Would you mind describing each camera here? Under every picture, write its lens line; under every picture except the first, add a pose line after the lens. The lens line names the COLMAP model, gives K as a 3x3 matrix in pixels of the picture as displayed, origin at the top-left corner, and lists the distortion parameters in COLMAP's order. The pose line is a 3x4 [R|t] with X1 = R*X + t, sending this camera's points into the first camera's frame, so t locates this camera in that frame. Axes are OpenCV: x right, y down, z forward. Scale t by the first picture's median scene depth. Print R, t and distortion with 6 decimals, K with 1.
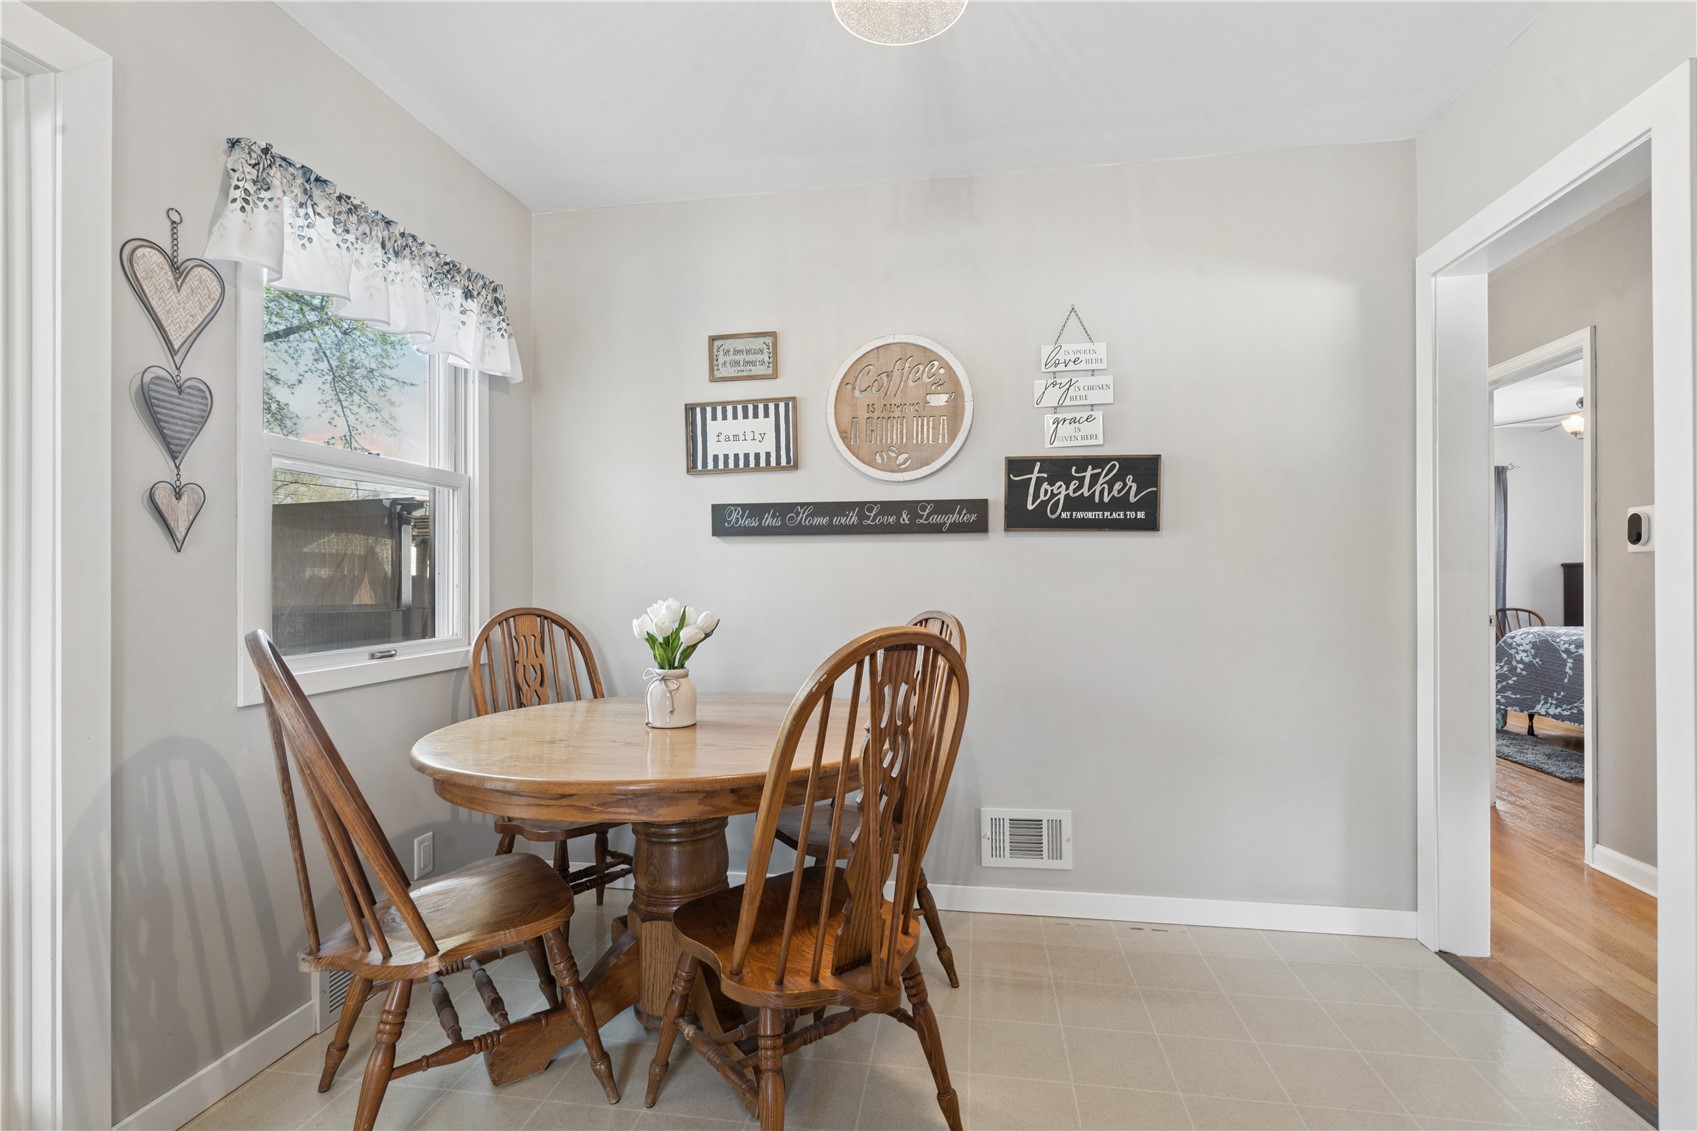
lens RADIAL K [[765.6, 0, 847.7], [0, 765.6, 571.4], [0, 0, 1]] dist [-0.005958, 0.000561]
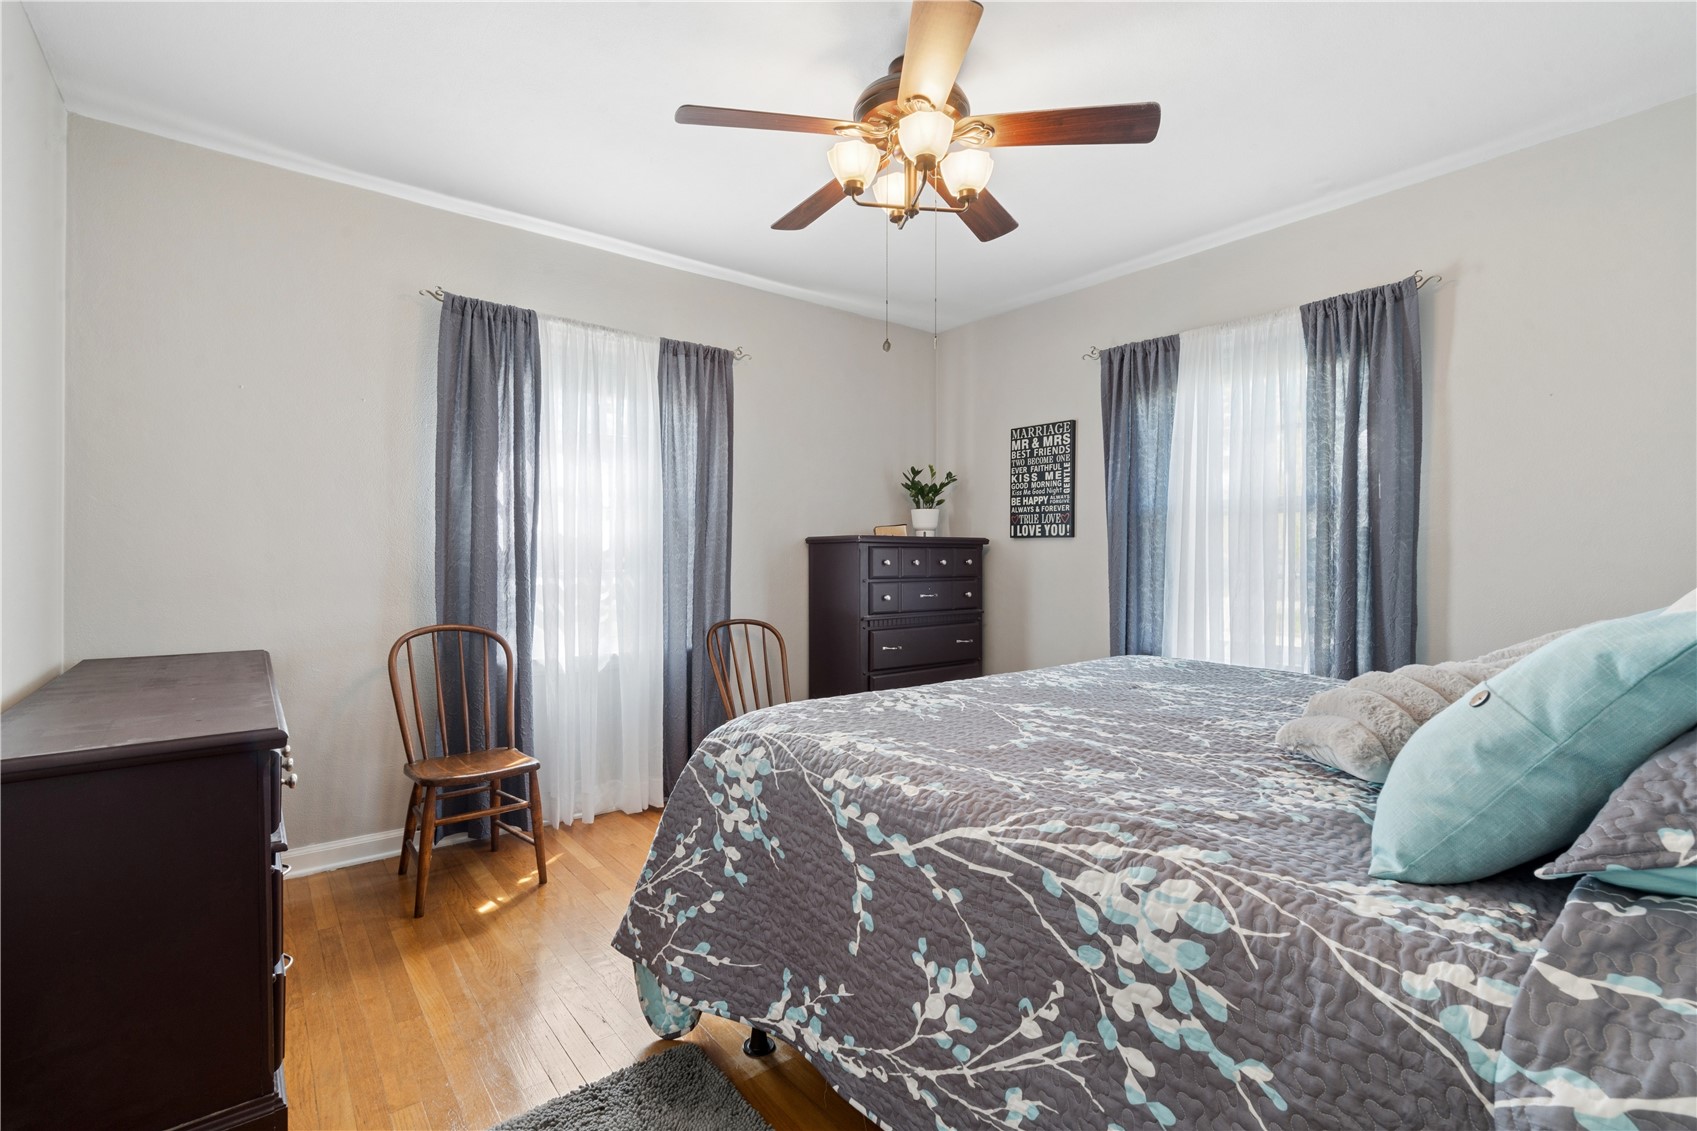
lens RADIAL K [[765.6, 0, 847.4], [0, 765.6, 560.7], [0, 0, 1]] dist [-0.005958, 0.000561]
pose [[0.673577, -0.000158, 0.739117, 0.686217], [-0.006769, 0.999957, 0.006382, 0.003561], [-0.739086, -0.009301, 0.673547, 0.759968]]
